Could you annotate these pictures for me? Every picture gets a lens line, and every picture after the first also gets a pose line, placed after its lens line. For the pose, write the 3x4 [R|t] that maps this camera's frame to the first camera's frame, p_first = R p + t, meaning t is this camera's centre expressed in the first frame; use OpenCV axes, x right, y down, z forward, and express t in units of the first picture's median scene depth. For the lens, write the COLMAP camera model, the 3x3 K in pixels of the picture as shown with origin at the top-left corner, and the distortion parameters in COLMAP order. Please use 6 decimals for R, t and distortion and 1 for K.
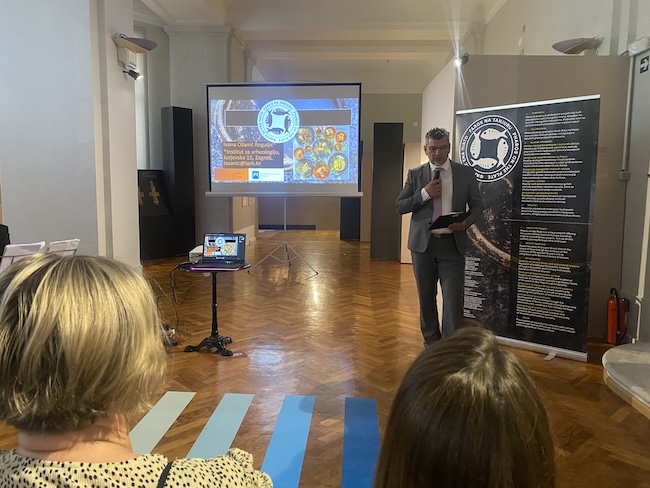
lens RADIAL K [[494.5, 0, 327.0], [0, 494.5, 240.6], [0, 0, 1]] dist [0.066258, -0.100027]
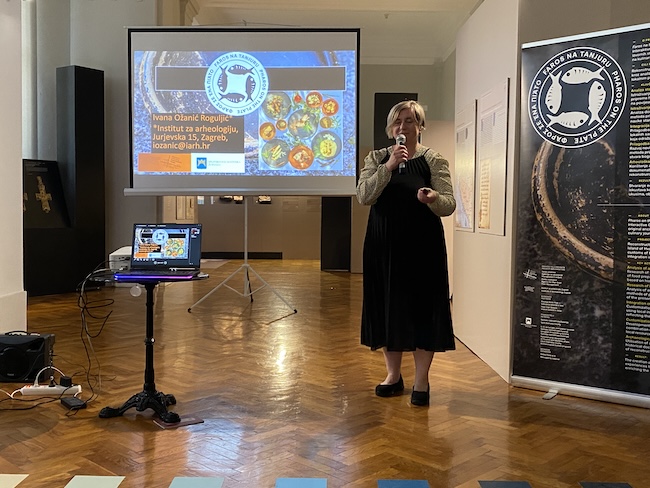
lens RADIAL K [[703.9, 0, 325.0], [0, 703.9, 244.0], [0, 0, 1]] dist [0.136862, -0.361015]
pose [[0.998628, -0.002458, 0.052299, -0.049723], [0.005717, 0.998043, -0.062262, 0.060829], [-0.052044, 0.062476, 0.996689, 0.092324]]
